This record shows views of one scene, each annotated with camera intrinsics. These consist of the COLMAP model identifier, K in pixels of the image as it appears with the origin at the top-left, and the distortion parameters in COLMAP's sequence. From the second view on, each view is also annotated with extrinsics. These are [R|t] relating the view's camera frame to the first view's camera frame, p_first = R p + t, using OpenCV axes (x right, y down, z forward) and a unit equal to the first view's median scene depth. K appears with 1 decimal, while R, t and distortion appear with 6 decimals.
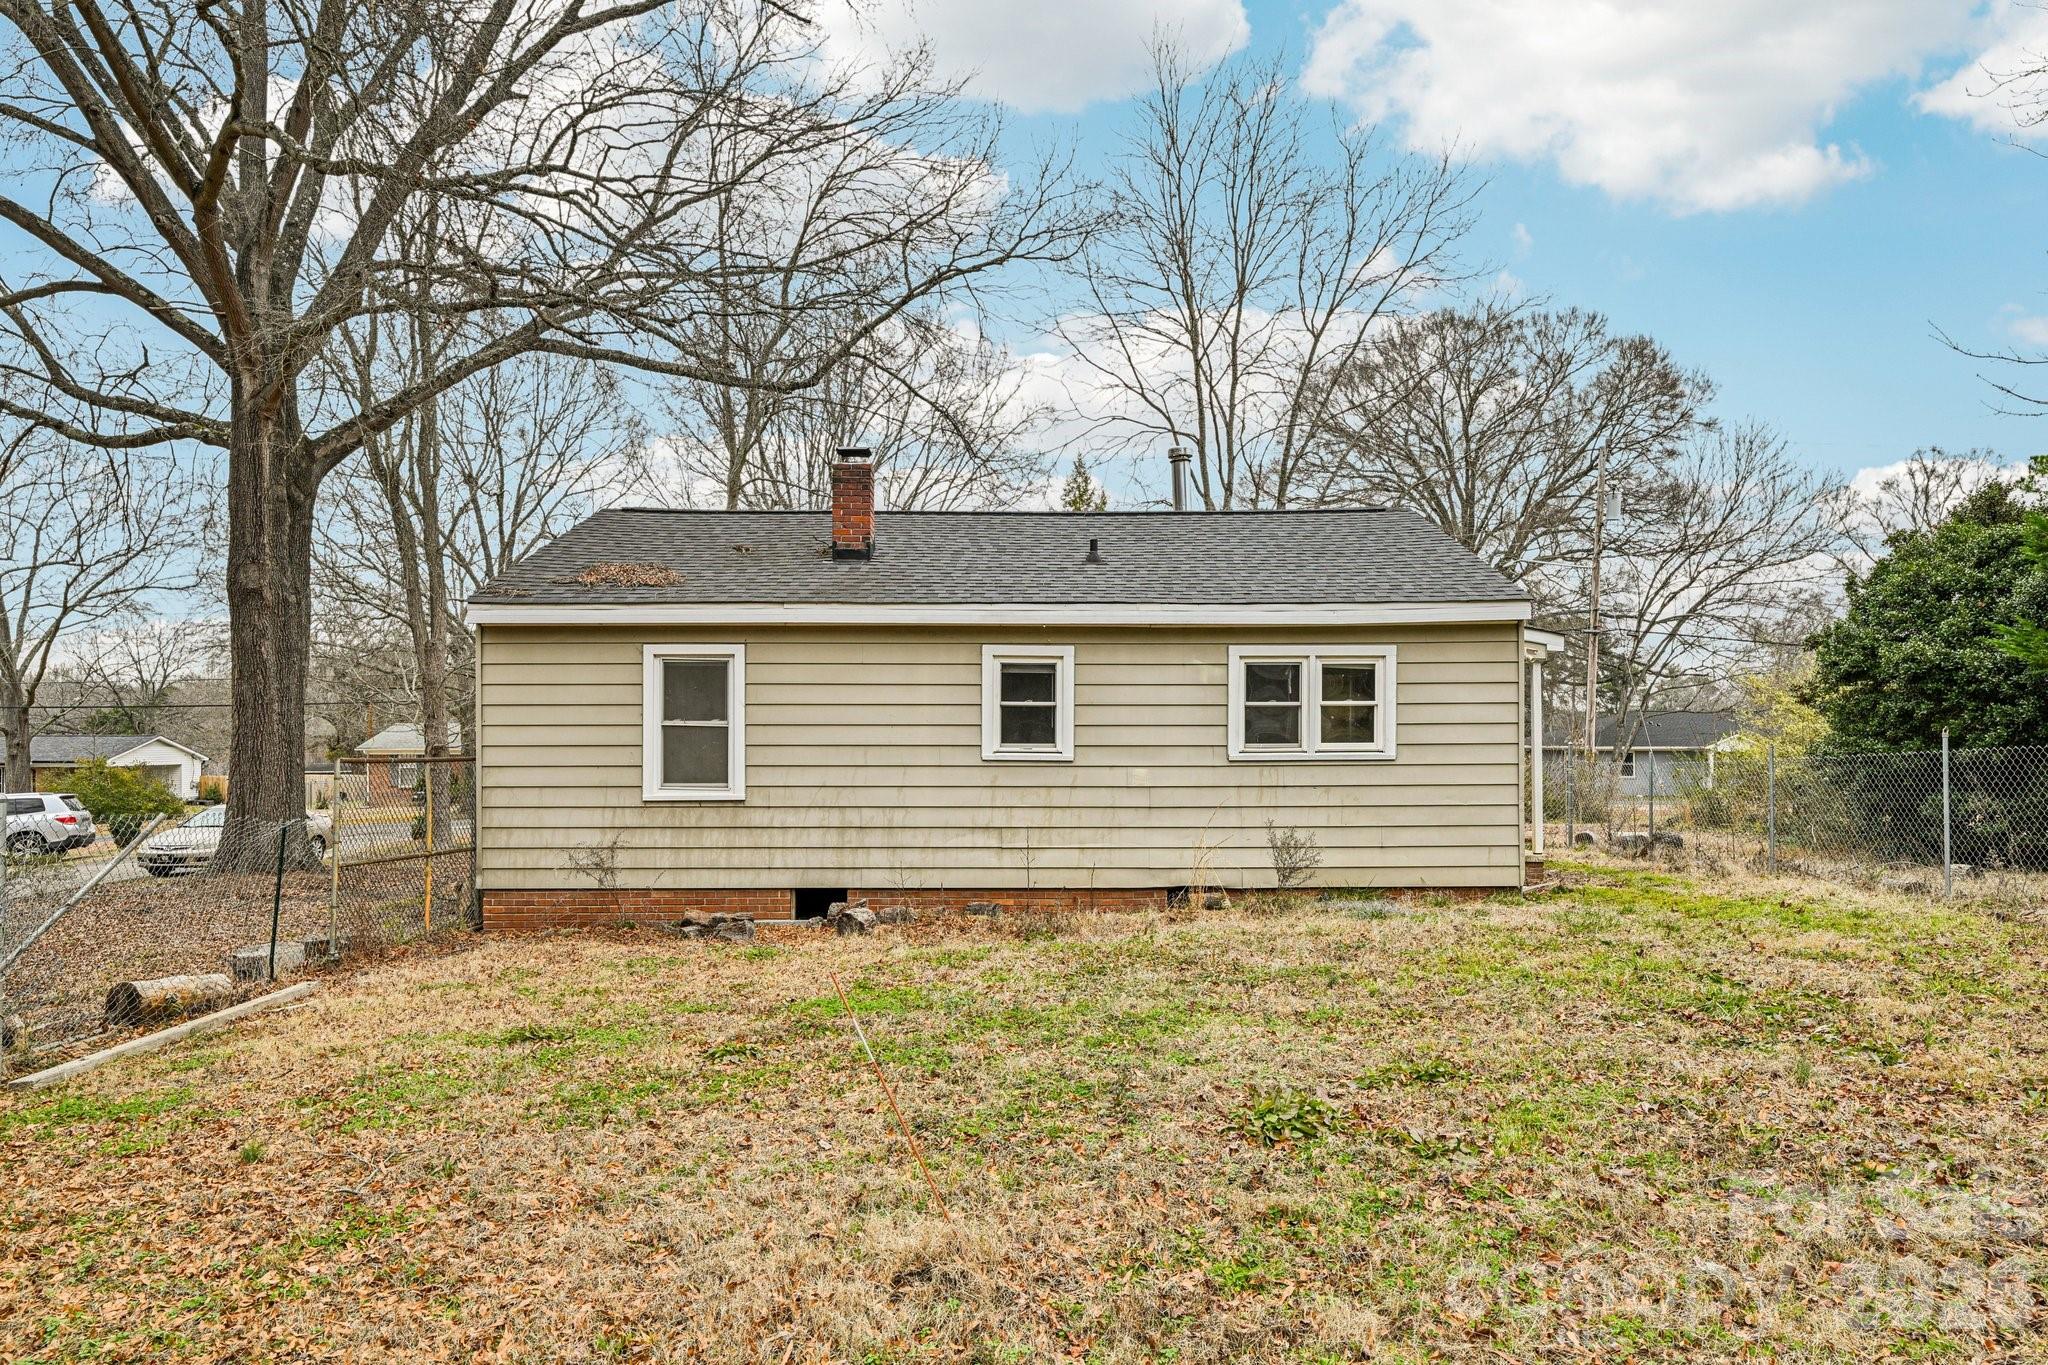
lens RADIAL K [[1201.6, 0, 1024.3], [0, 1201.6, 692.6], [0, 0, 1]] dist [-0.004225, -0.000720]
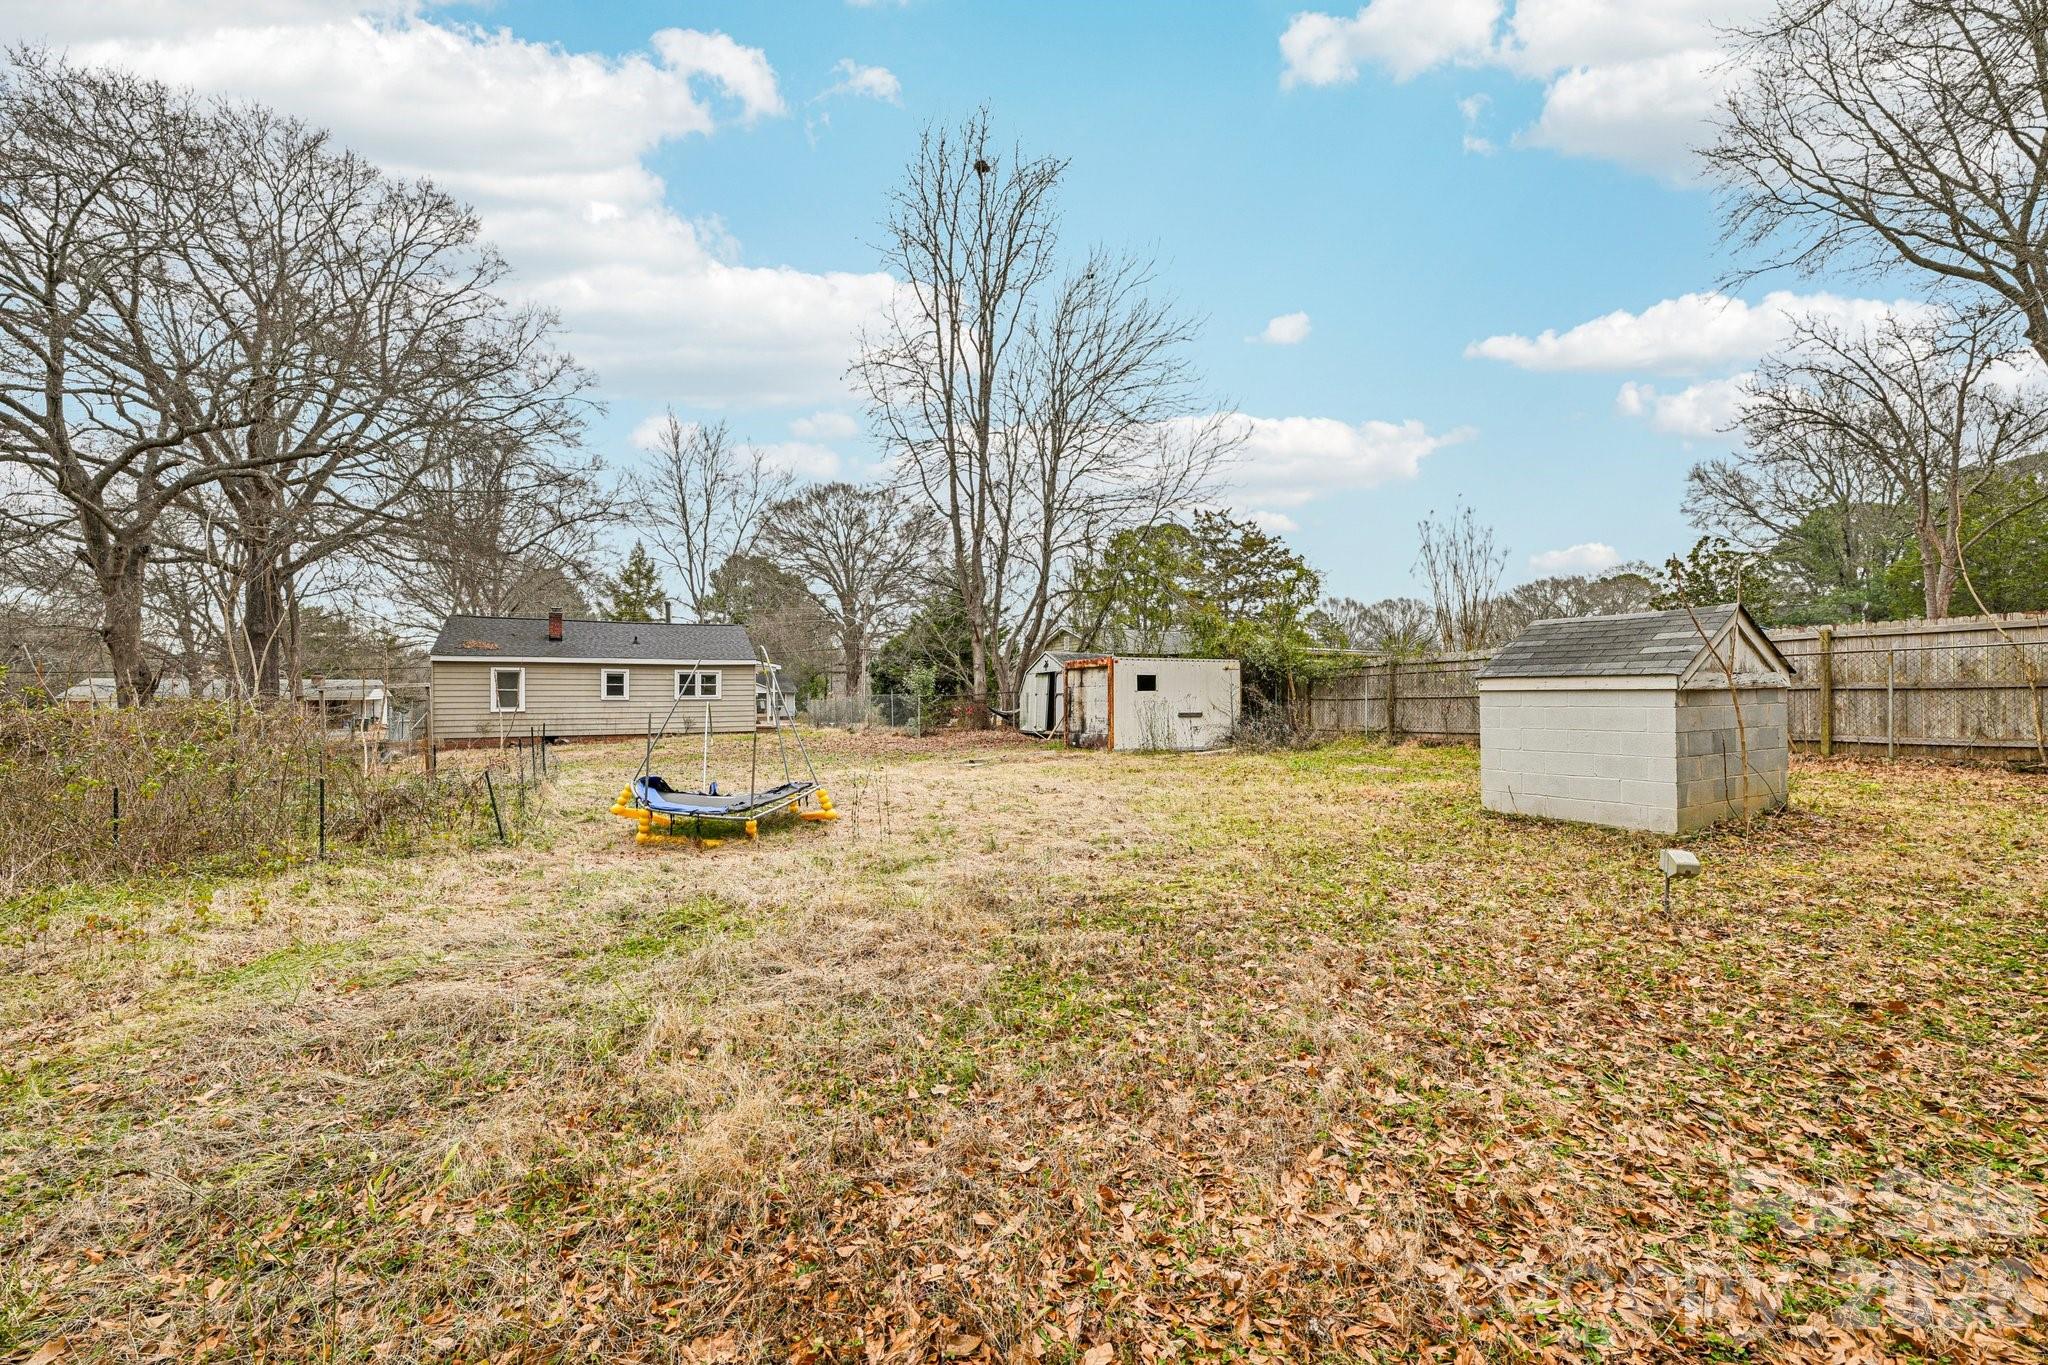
lens RADIAL K [[816.1, 0, 1027.7], [0, 816.1, 689.1], [0, 0, 1]] dist [0.000941, 0.000023]
pose [[0.884471, 0.000948, 0.466594, -0.045425], [-0.011154, 0.999755, 0.019113, -0.038692], [-0.466461, -0.022110, 0.884265, -1.794520]]
